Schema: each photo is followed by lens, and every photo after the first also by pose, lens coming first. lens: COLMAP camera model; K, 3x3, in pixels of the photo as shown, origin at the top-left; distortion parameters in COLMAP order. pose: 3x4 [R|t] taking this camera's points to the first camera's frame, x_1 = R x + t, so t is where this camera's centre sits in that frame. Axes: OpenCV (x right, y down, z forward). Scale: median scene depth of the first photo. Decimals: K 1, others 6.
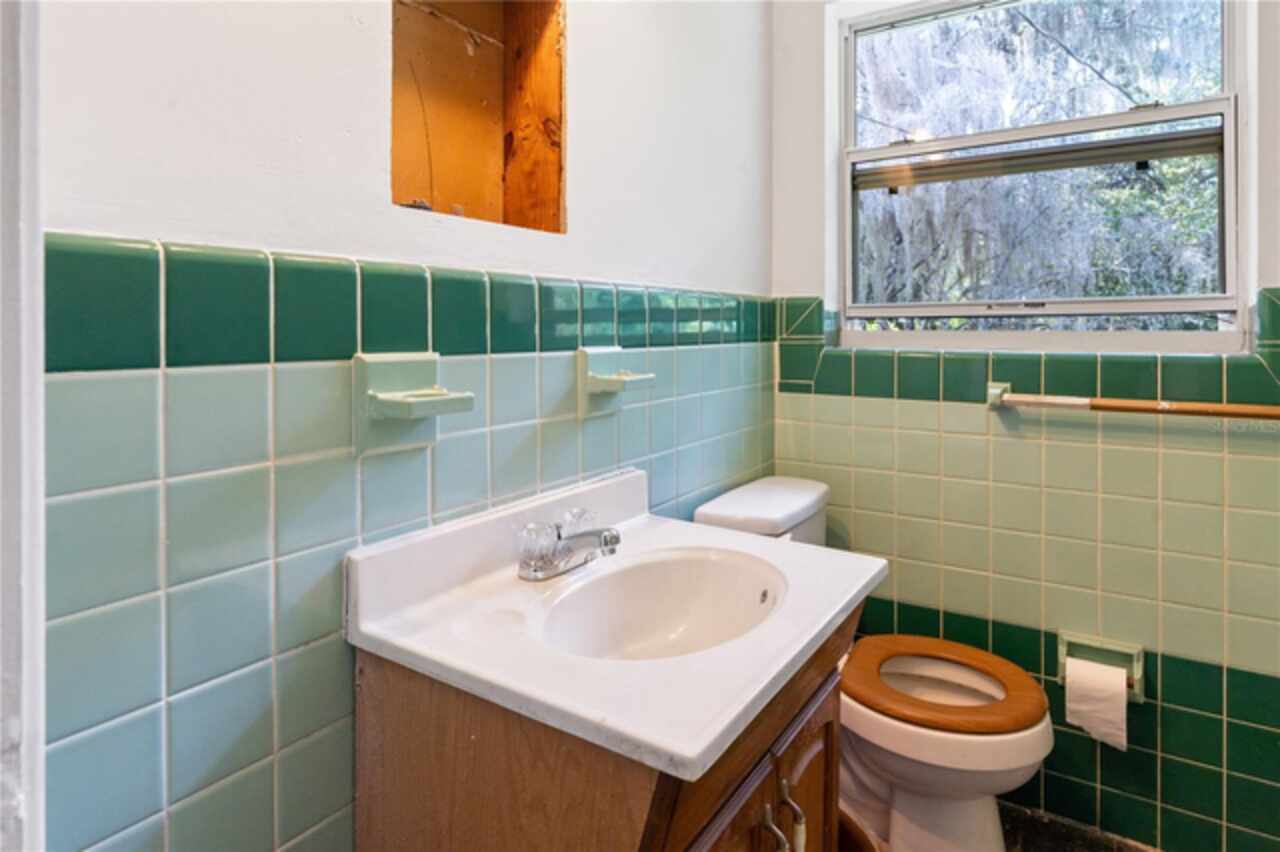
lens RADIAL K [[723.6, 0, 644.4], [0, 723.6, 328.1], [0, 0, 1]] dist [-0.006109, 0.000337]
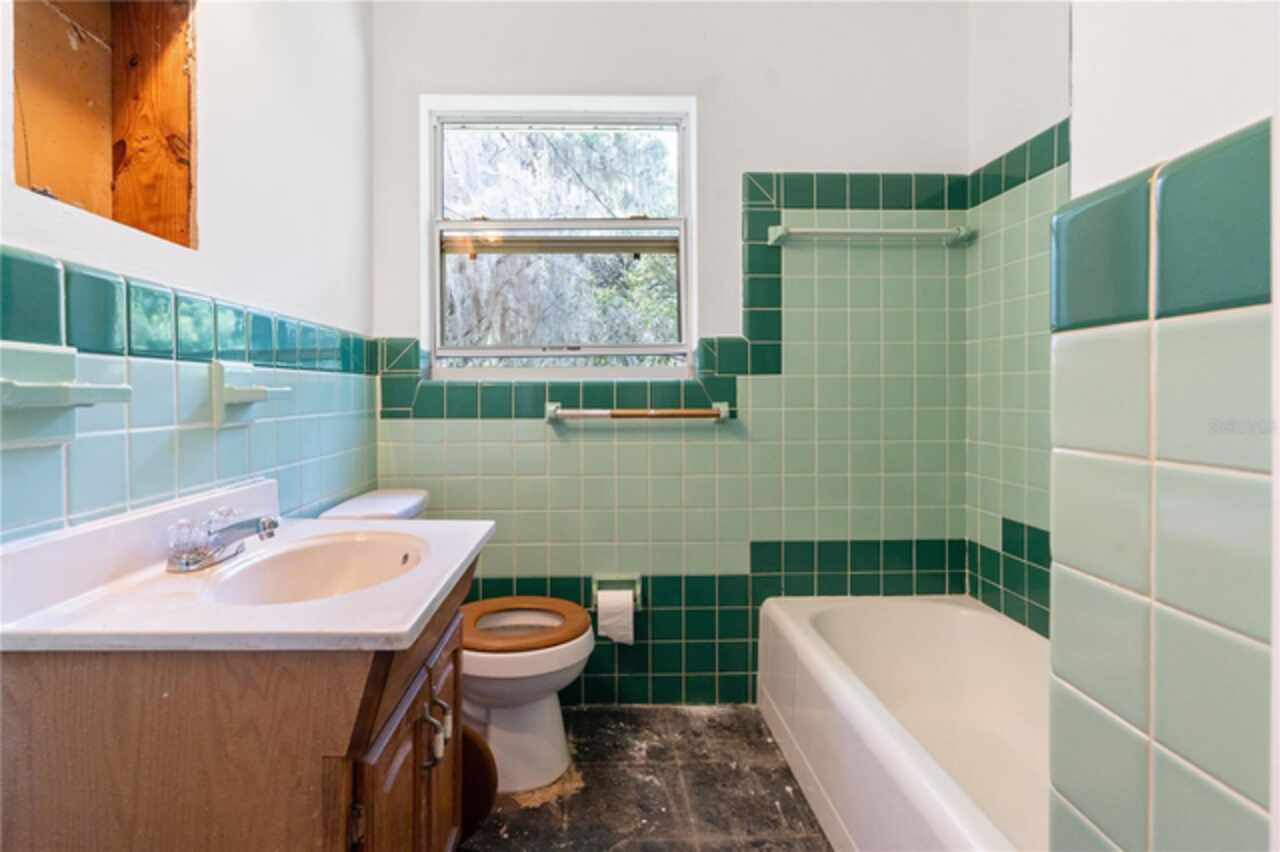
lens RADIAL K [[638.6, 0, 613.1], [0, 638.6, 394.3], [0, 0, 1]] dist [-0.001249, 0.001433]
pose [[0.825514, -0.006391, 0.564346, -0.110058], [0.005526, 0.999979, 0.003242, 0.062383], [-0.564355, 0.000443, 0.825532, -0.072675]]
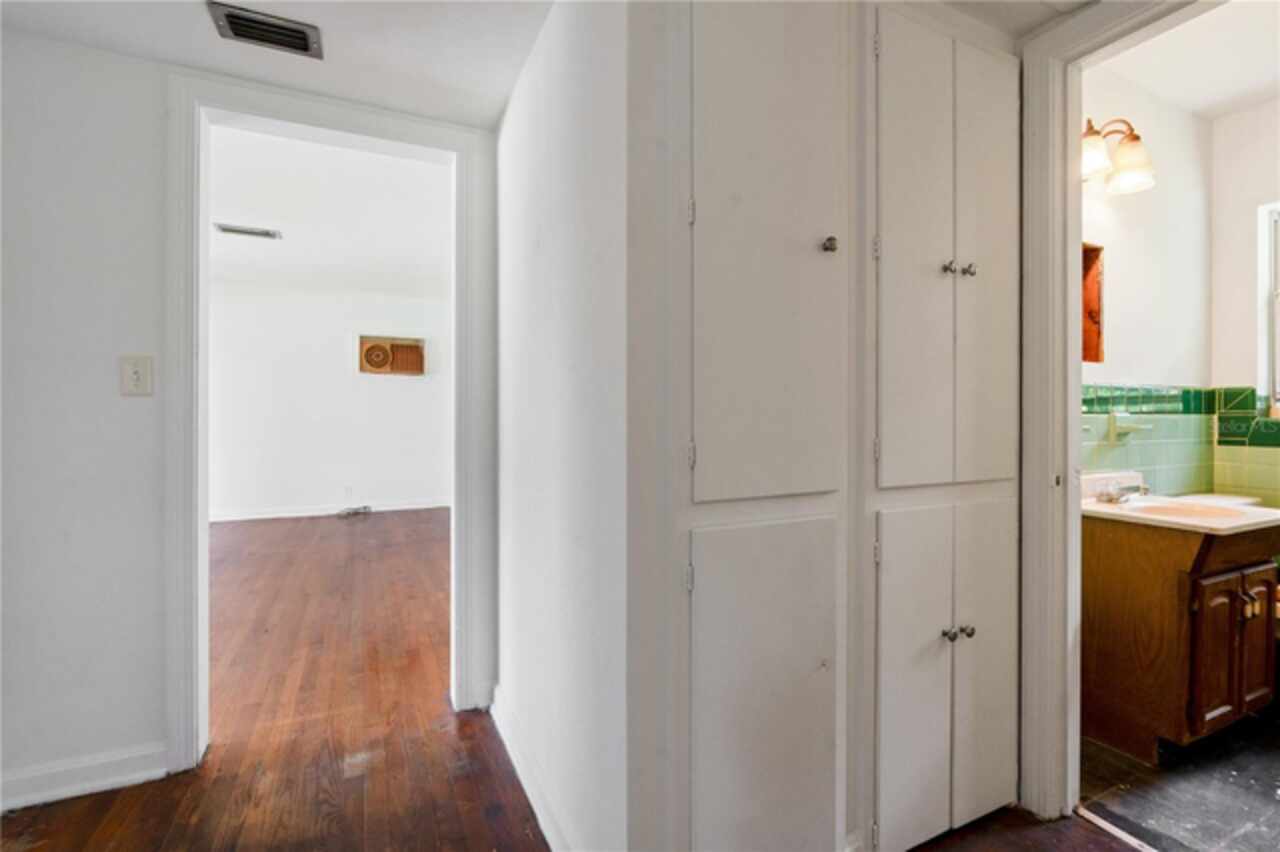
lens RADIAL K [[581.9, 0, 635.5], [0, 581.9, 415.8], [0, 0, 1]] dist [-0.003717, -0.000200]
pose [[0.852388, 0.002764, -0.522903, -0.330674], [-0.002907, 0.999996, 0.000547, 0.032220], [0.522902, 0.001054, 0.852392, -1.063459]]
